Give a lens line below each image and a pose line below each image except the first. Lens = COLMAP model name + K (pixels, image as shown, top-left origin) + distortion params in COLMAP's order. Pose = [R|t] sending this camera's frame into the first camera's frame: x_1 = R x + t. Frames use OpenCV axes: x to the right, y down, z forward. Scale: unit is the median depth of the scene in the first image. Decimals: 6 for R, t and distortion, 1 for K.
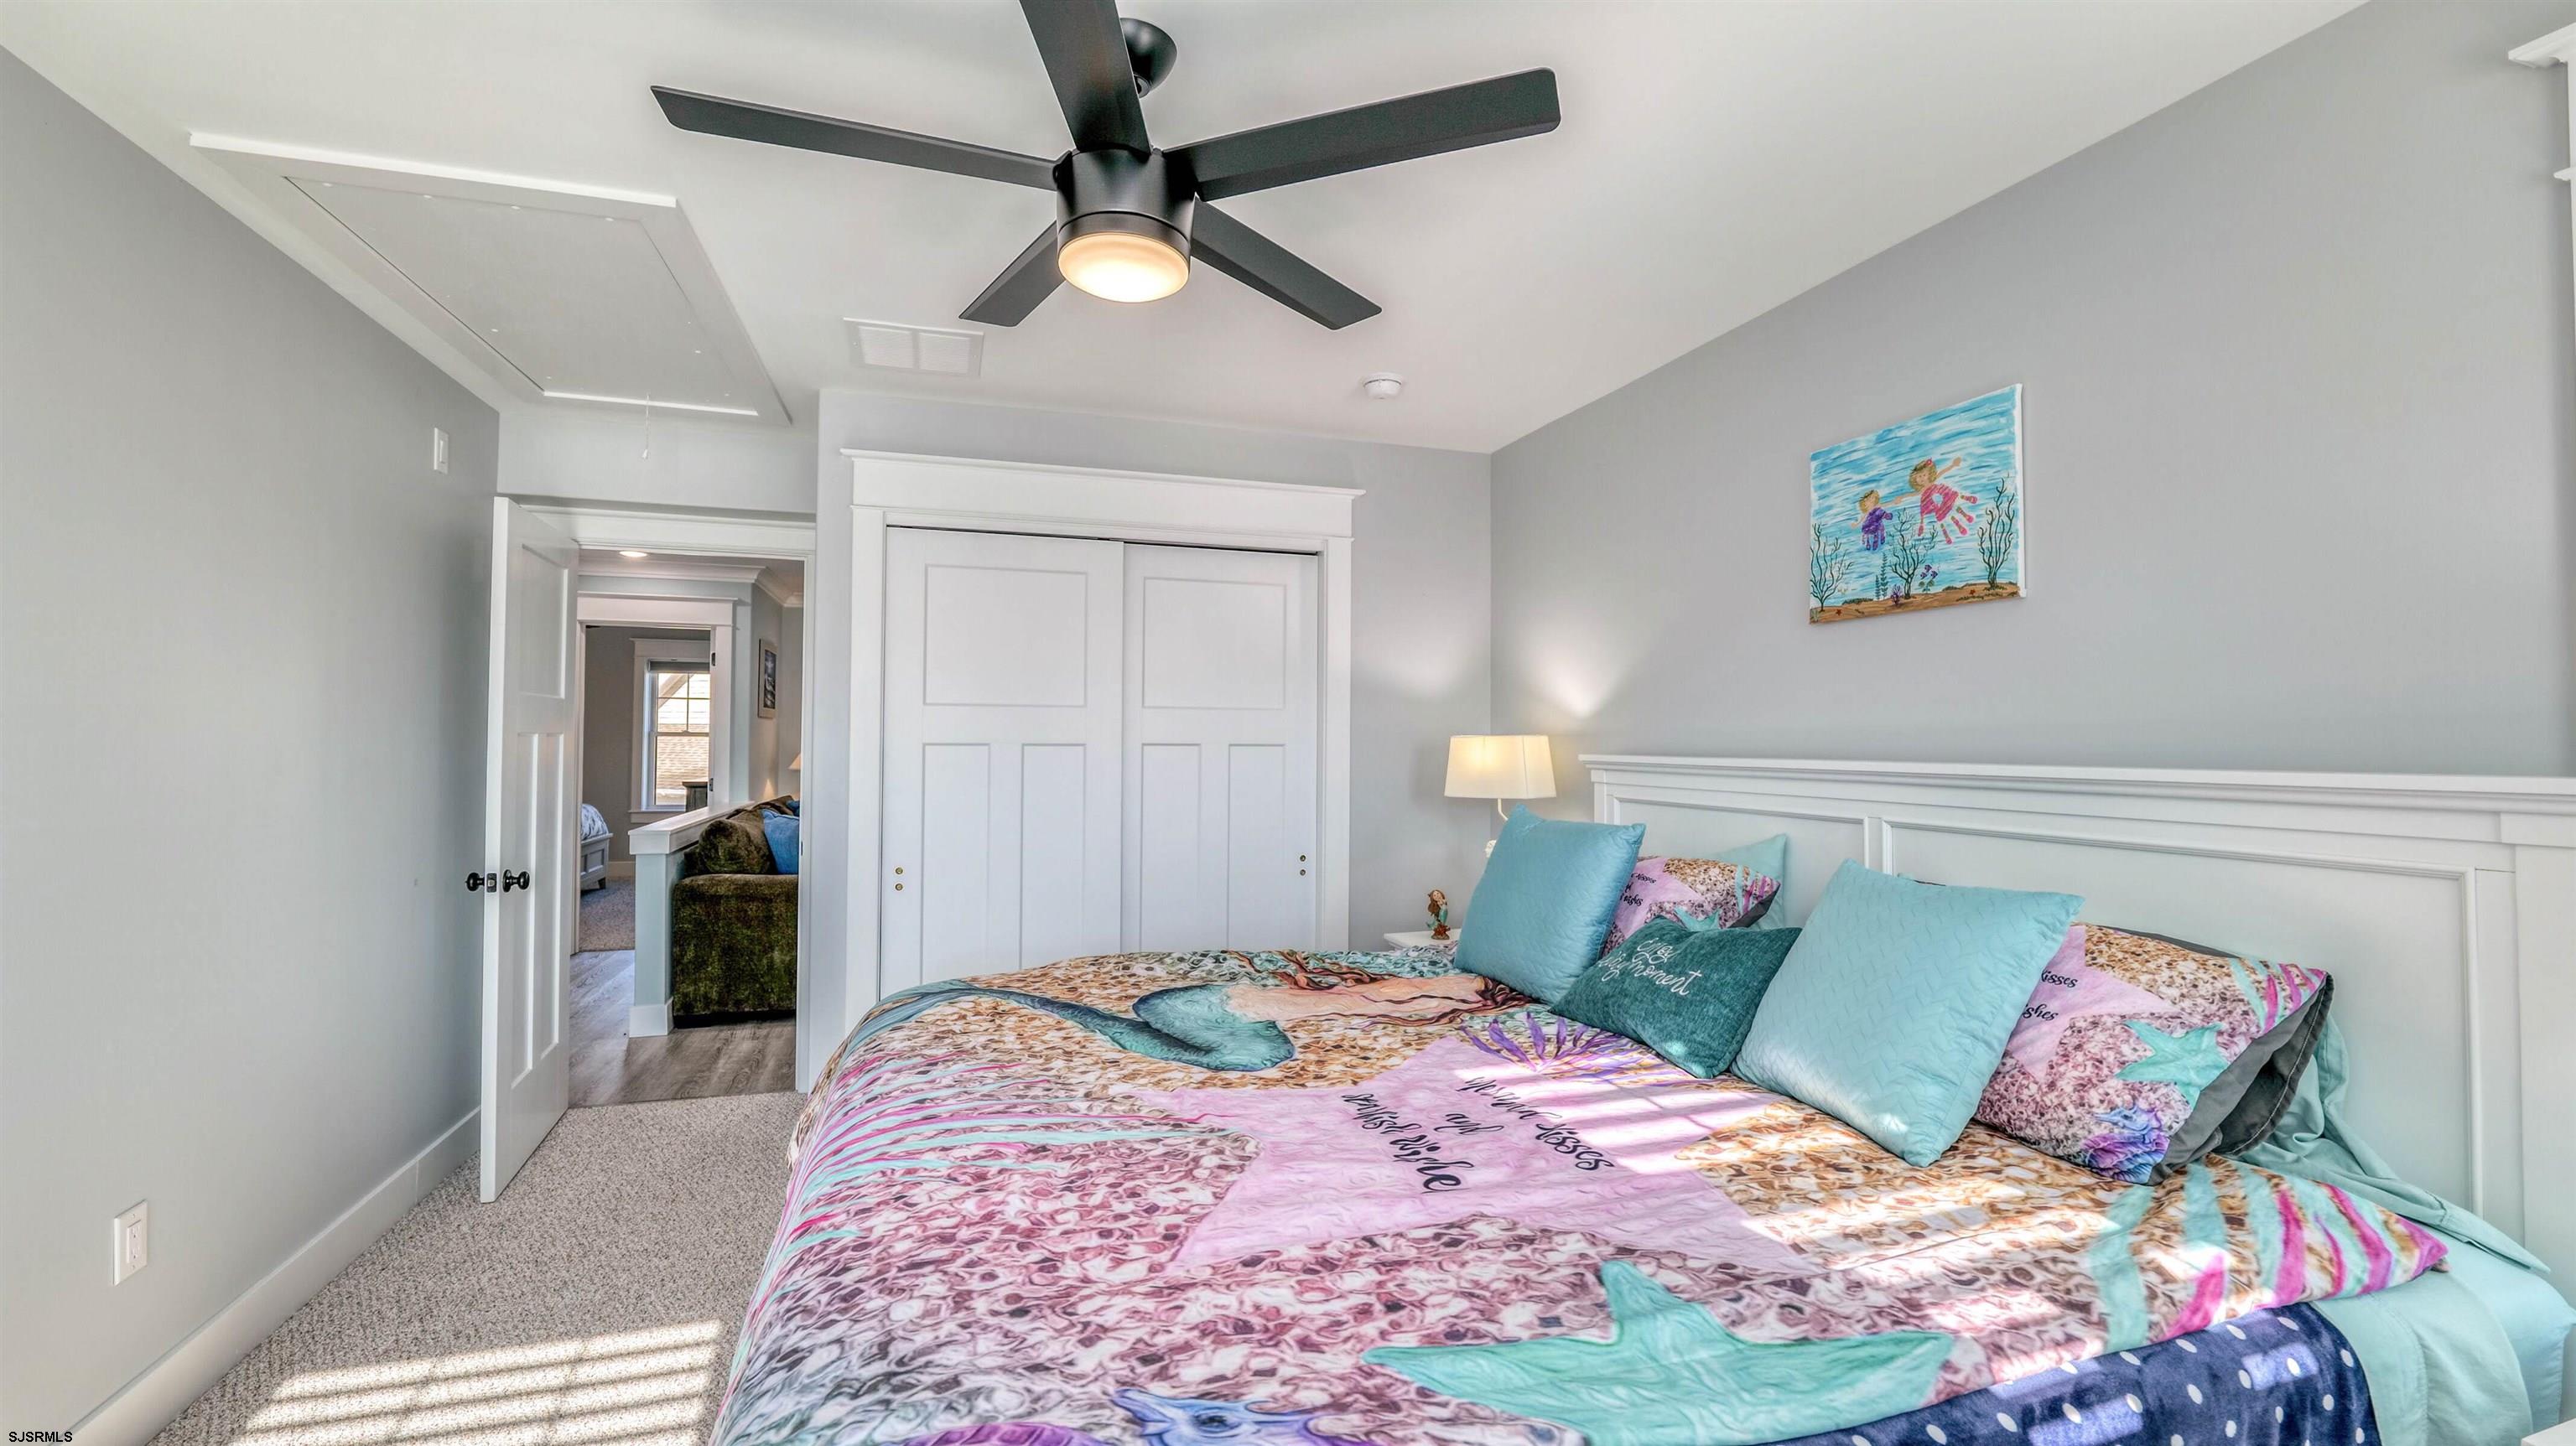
lens RADIAL K [[1045.7, 0, 1272.0], [0, 1045.7, 720.2], [0, 0, 1]] dist [-0.009551, -0.000010]
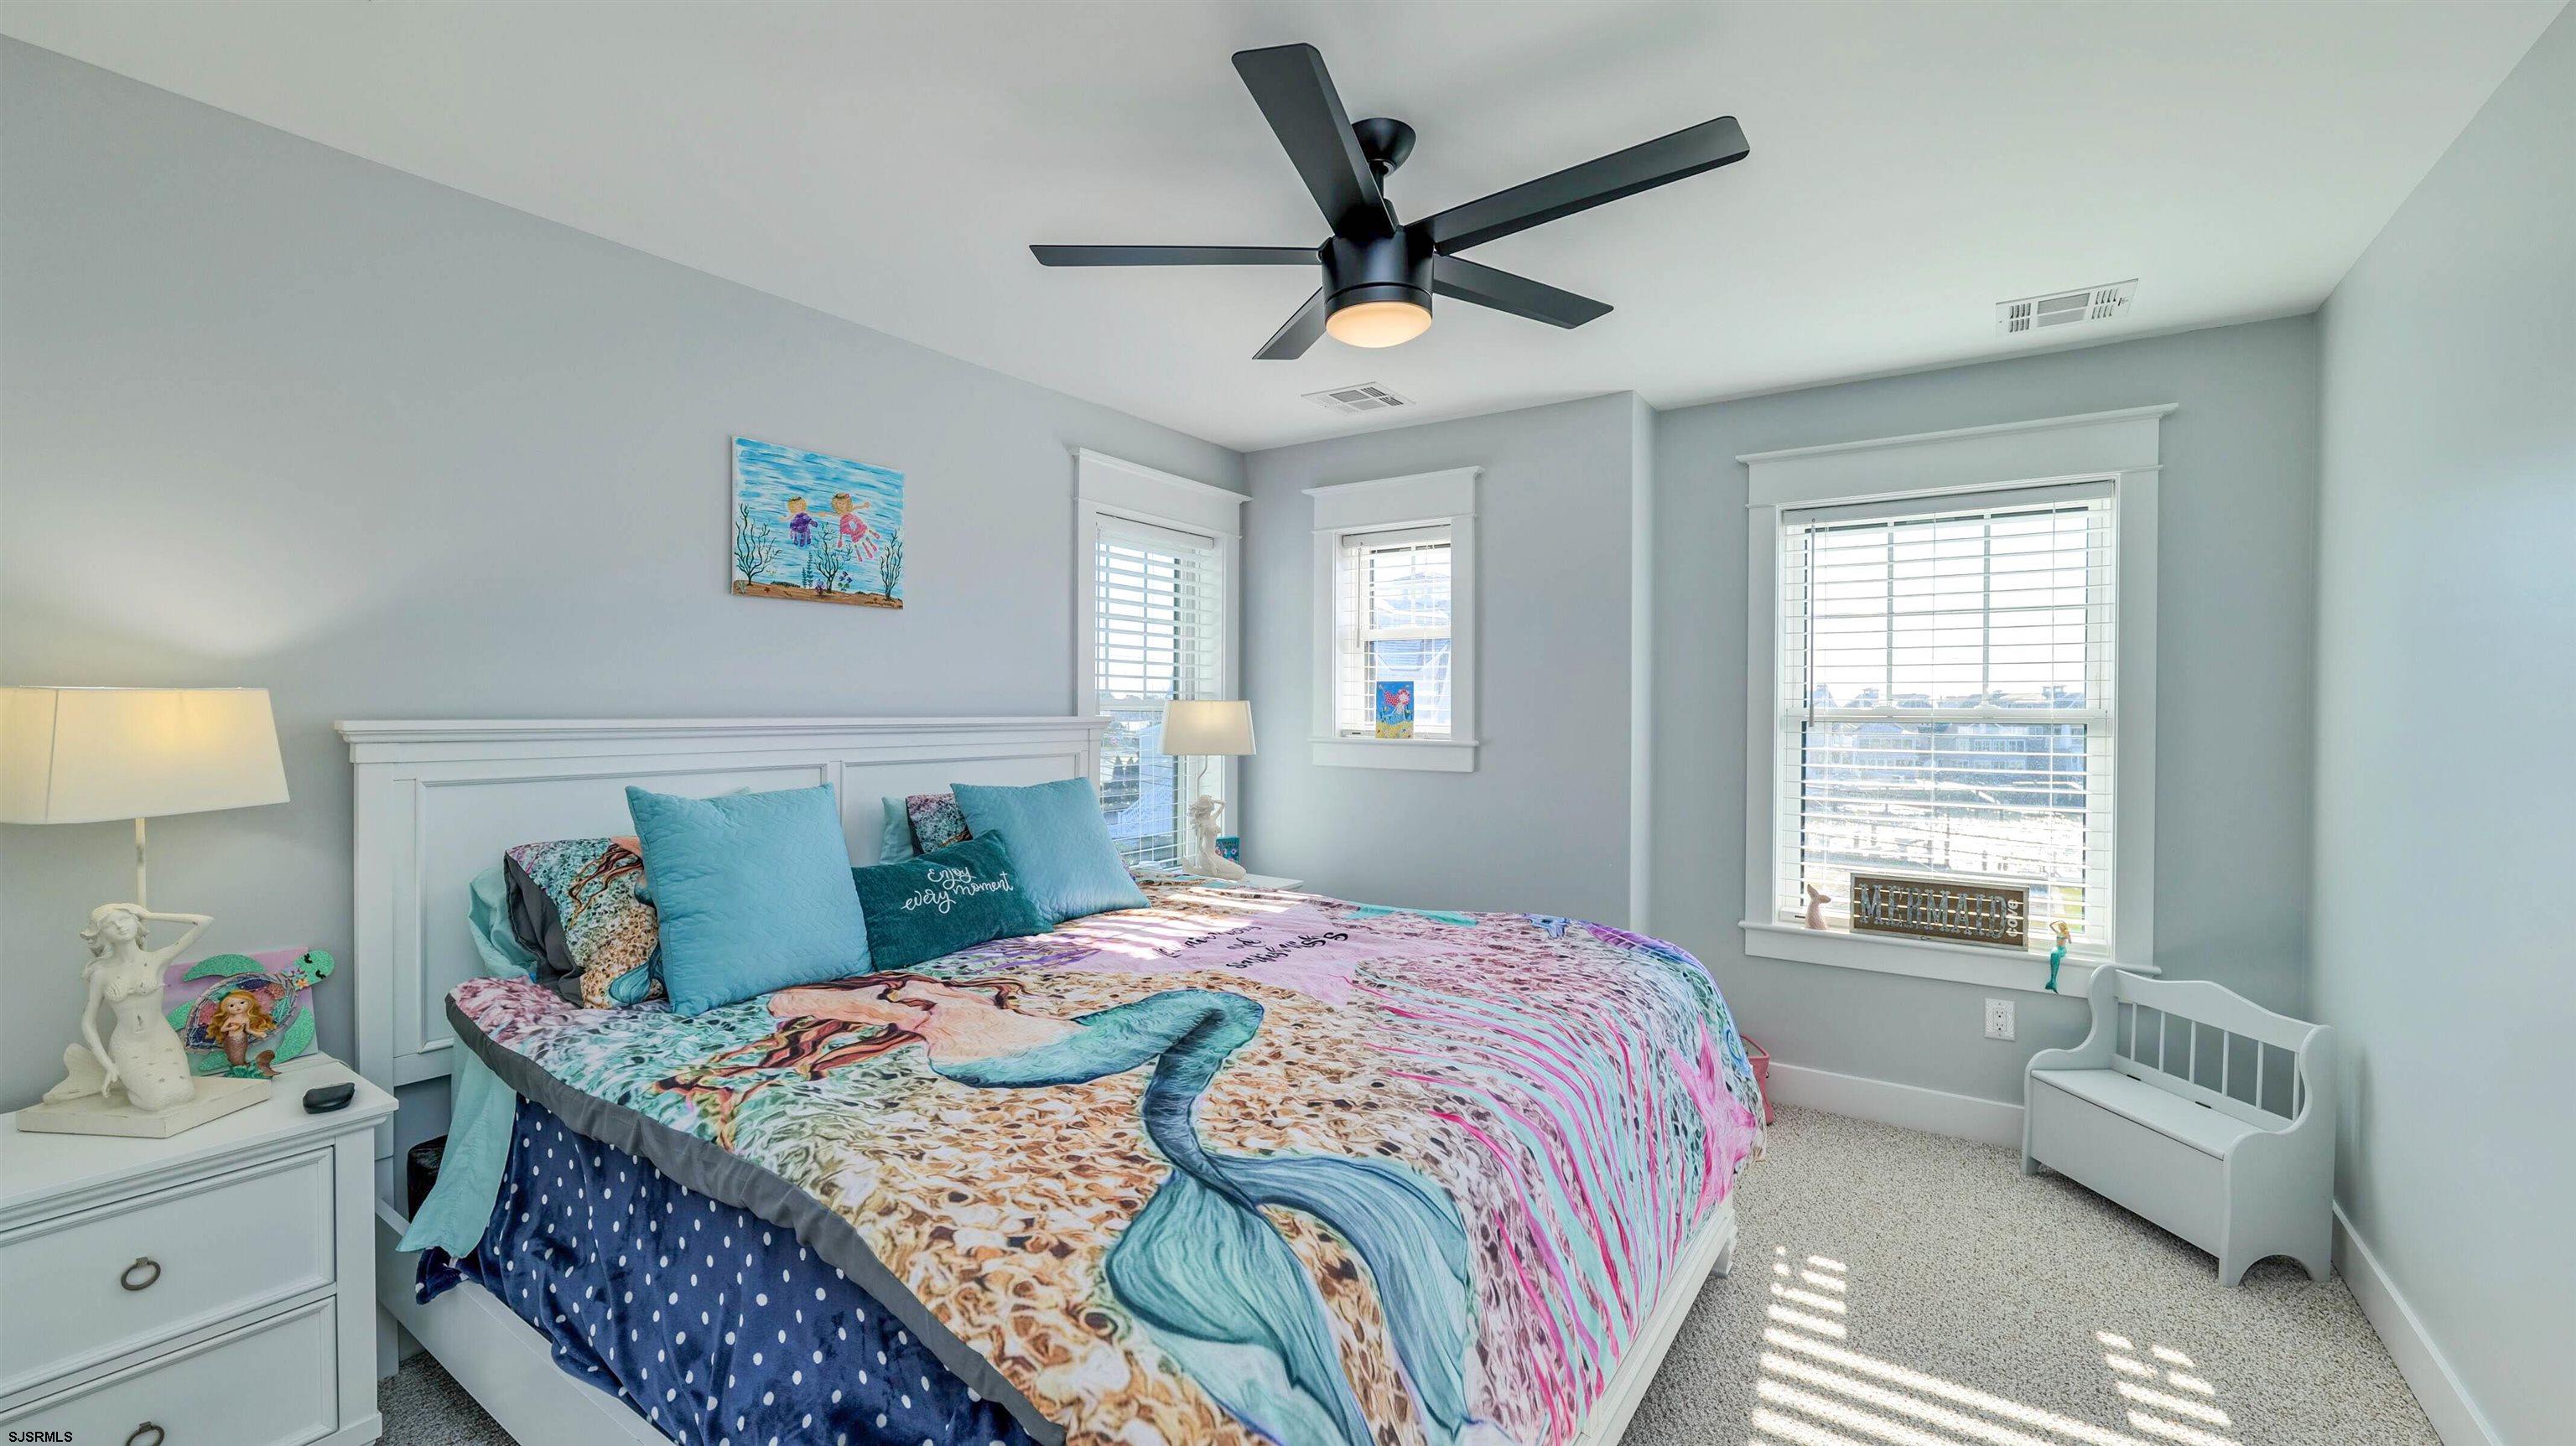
lens RADIAL K [[1045.7, 0, 1272.9], [0, 1045.7, 711.4], [0, 0, 1]] dist [-0.009551, -0.000010]
pose [[-0.612748, -0.012788, 0.790175, -0.783460], [-0.023994, 0.999709, -0.002428, 0.022738], [-0.789914, -0.020447, -0.612876, 1.384176]]
